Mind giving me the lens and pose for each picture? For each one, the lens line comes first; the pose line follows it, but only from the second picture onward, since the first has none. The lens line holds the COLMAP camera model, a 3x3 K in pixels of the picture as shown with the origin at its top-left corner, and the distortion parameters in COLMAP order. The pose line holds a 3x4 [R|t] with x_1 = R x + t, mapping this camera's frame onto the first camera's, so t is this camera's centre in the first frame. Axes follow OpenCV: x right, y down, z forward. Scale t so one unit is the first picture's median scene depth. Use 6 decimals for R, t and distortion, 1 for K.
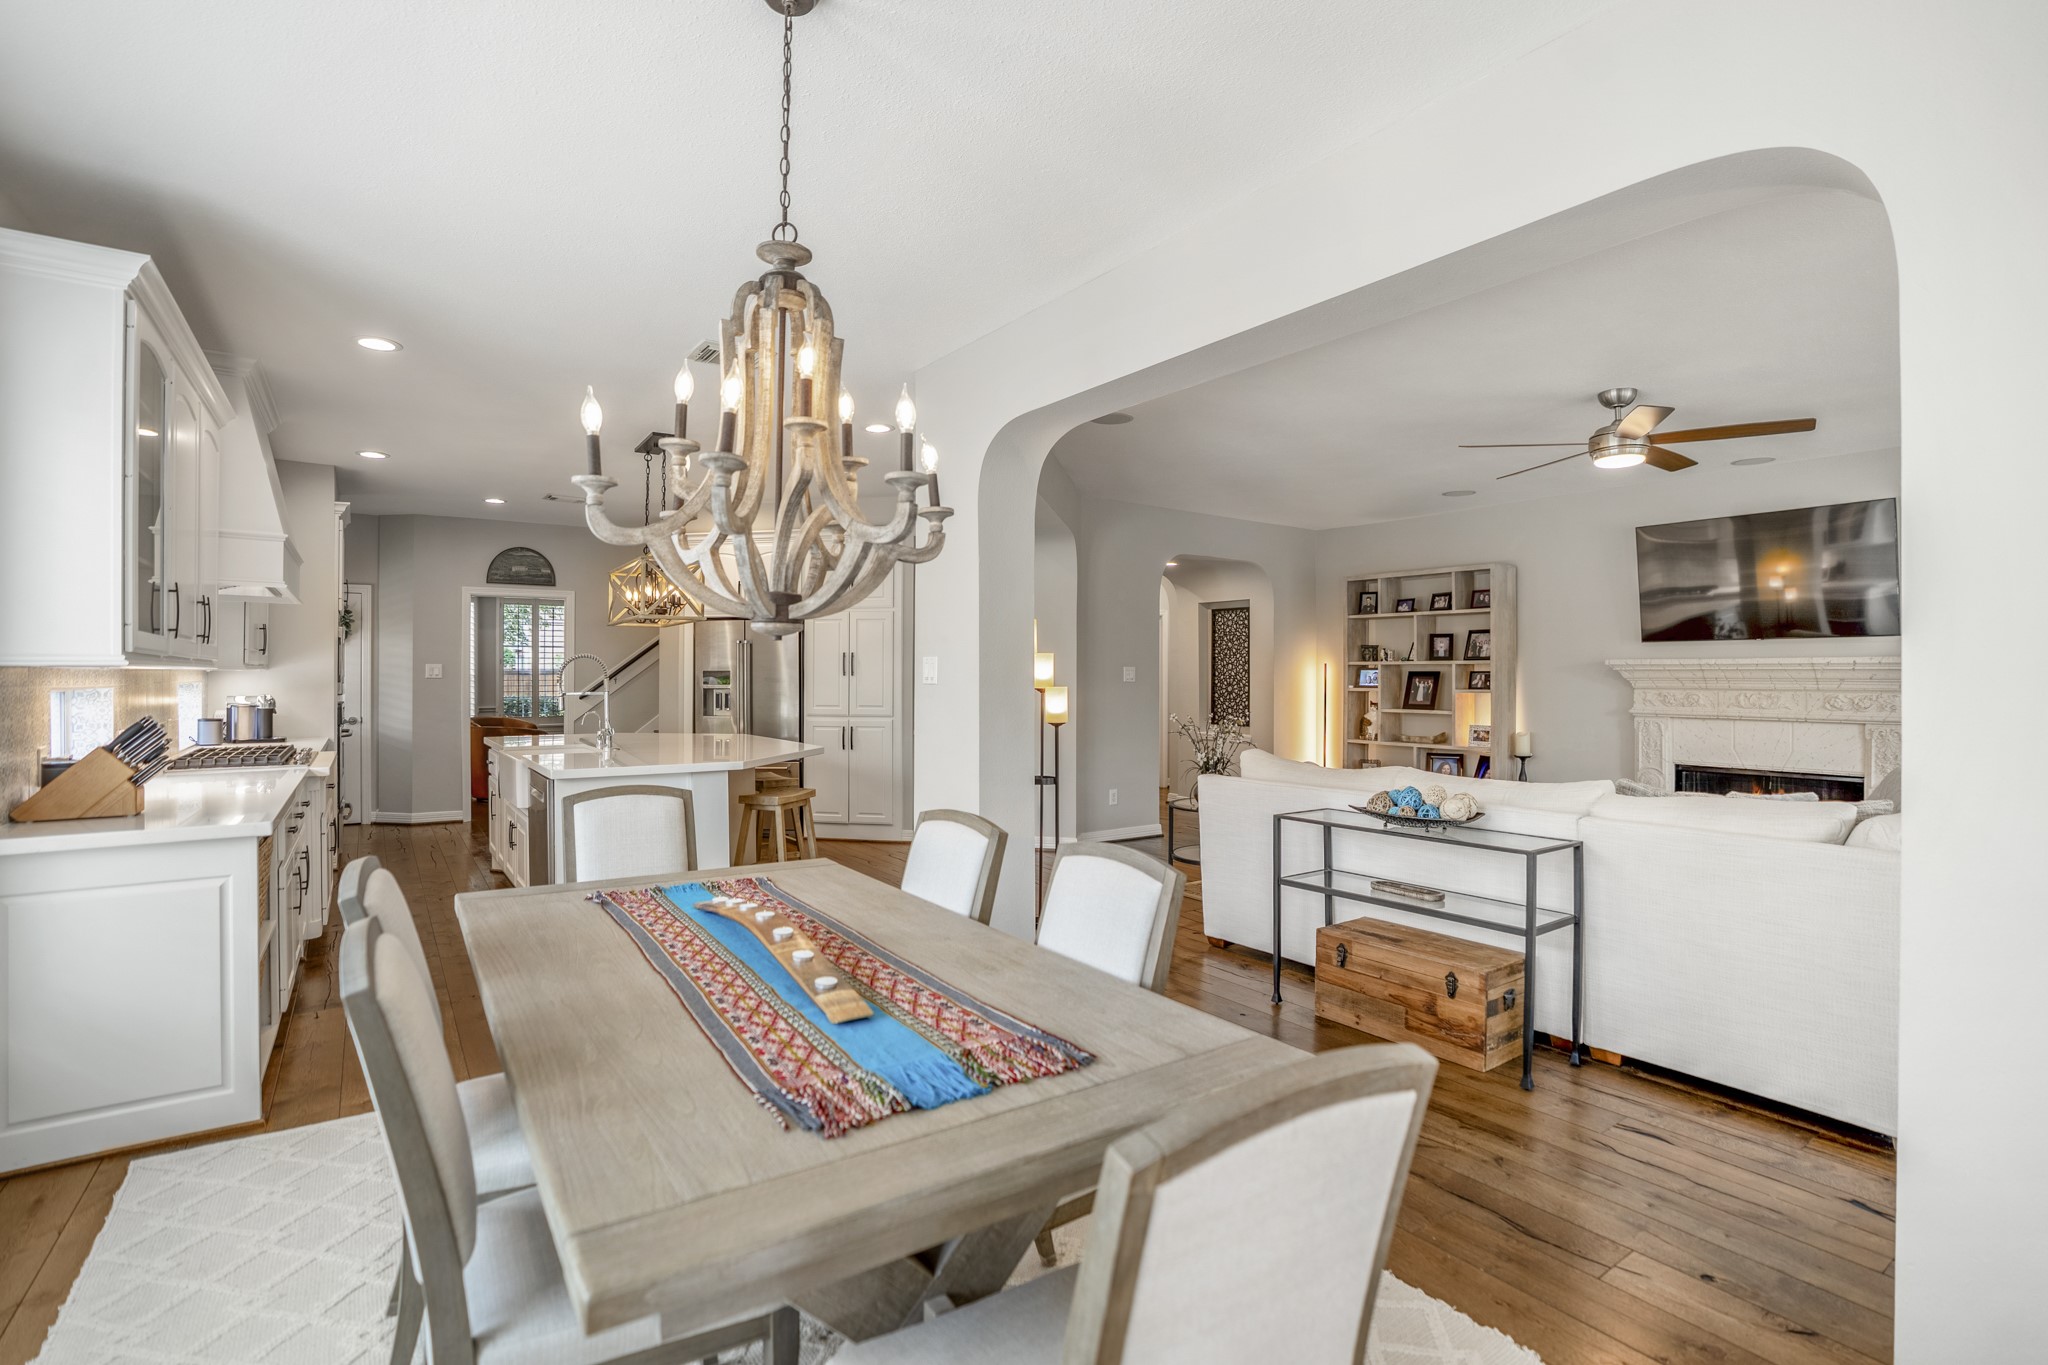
lens RADIAL K [[951.1, 0, 1003.7], [0, 951.1, 673.6], [0, 0, 1]] dist [-0.001885, 0.000094]
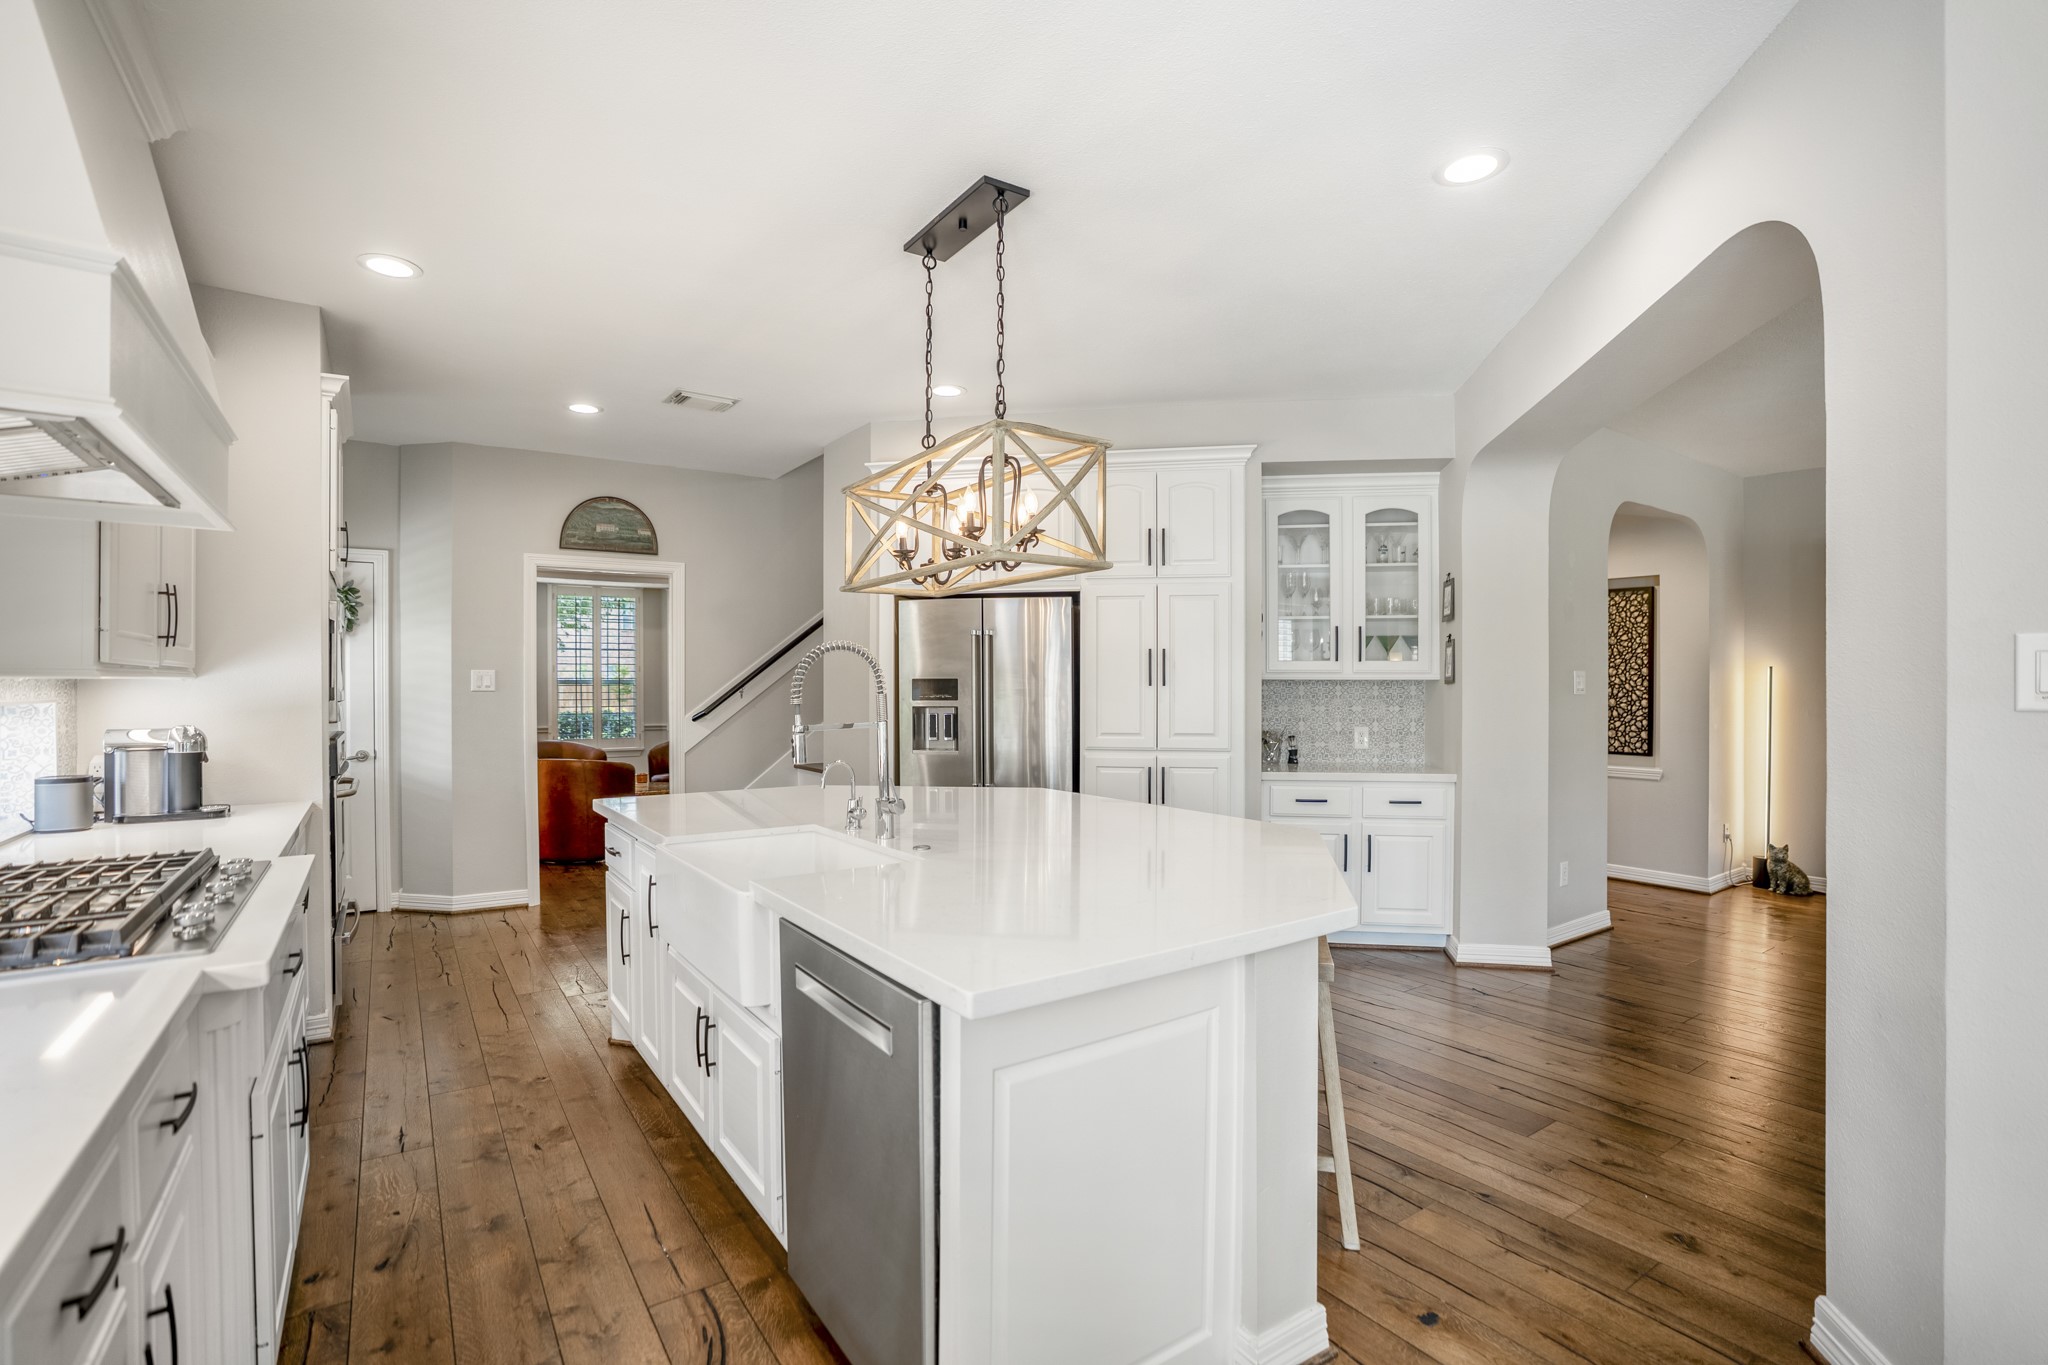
lens RADIAL K [[930.6, 0, 1020.9], [0, 930.6, 688.7], [0, 0, 1]] dist [-0.015276, 0.000113]
pose [[0.999926, -0.002406, 0.011912, -0.249597], [0.002322, 0.999972, 0.007095, -0.000446], [-0.011929, -0.007067, 0.999904, 0.376343]]
